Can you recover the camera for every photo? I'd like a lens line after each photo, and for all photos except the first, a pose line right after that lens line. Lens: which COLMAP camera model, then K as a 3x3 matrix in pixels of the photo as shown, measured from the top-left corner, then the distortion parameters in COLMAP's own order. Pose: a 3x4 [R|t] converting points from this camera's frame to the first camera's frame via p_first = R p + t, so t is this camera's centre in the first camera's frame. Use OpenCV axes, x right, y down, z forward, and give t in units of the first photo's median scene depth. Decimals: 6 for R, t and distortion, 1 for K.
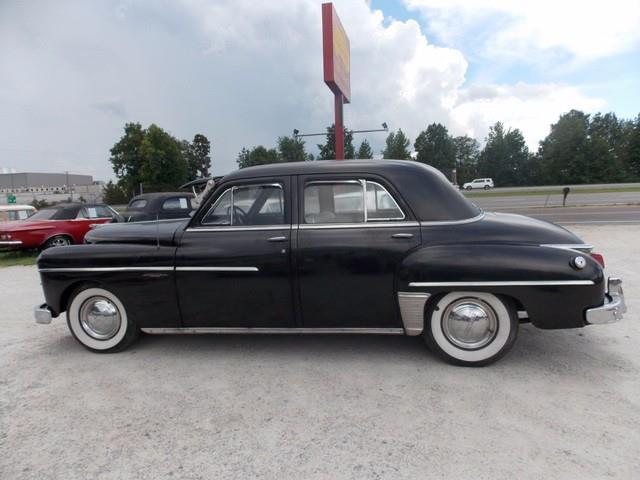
lens RADIAL K [[438.4, 0, 322.2], [0, 438.4, 236.9], [0, 0, 1]] dist [0.002547, -0.000913]
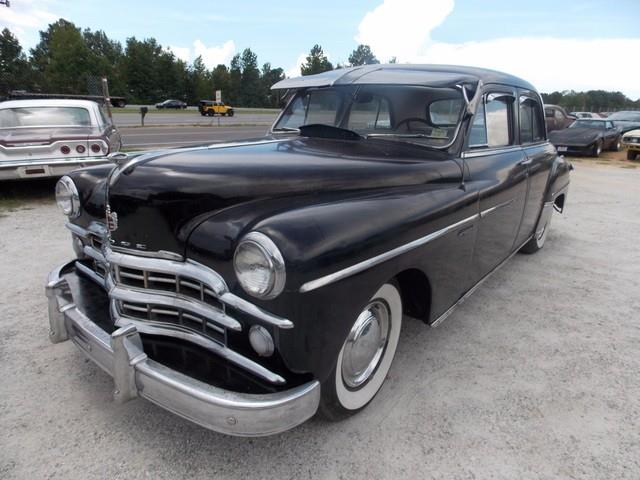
lens RADIAL K [[438.4, 0, 322.2], [0, 438.4, 236.9], [0, 0, 1]] dist [0.002547, -0.000913]
pose [[0.457617, -0.200738, 0.866193, -0.067947], [0.045144, 0.978171, 0.202839, -0.002680], [-0.888003, -0.053719, 0.456690, 0.060177]]
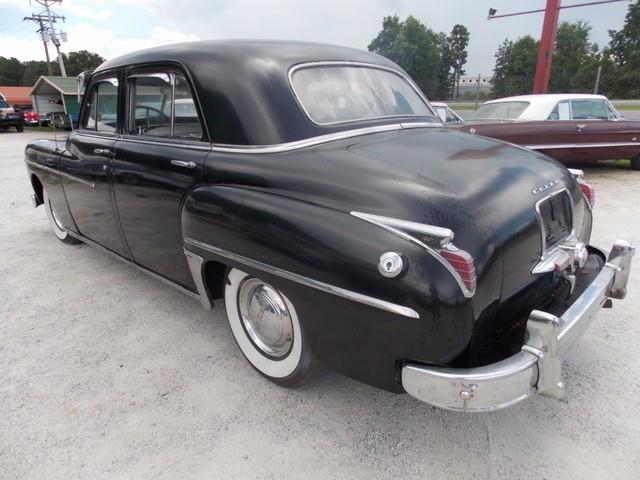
lens RADIAL K [[438.4, 0, 322.2], [0, 438.4, 236.9], [0, 0, 1]] dist [0.002547, -0.000913]
pose [[0.833284, 0.194600, -0.517463, 0.043056], [-0.077777, 0.967957, 0.238769, -0.004131], [0.547346, -0.158715, 0.821719, 0.033885]]
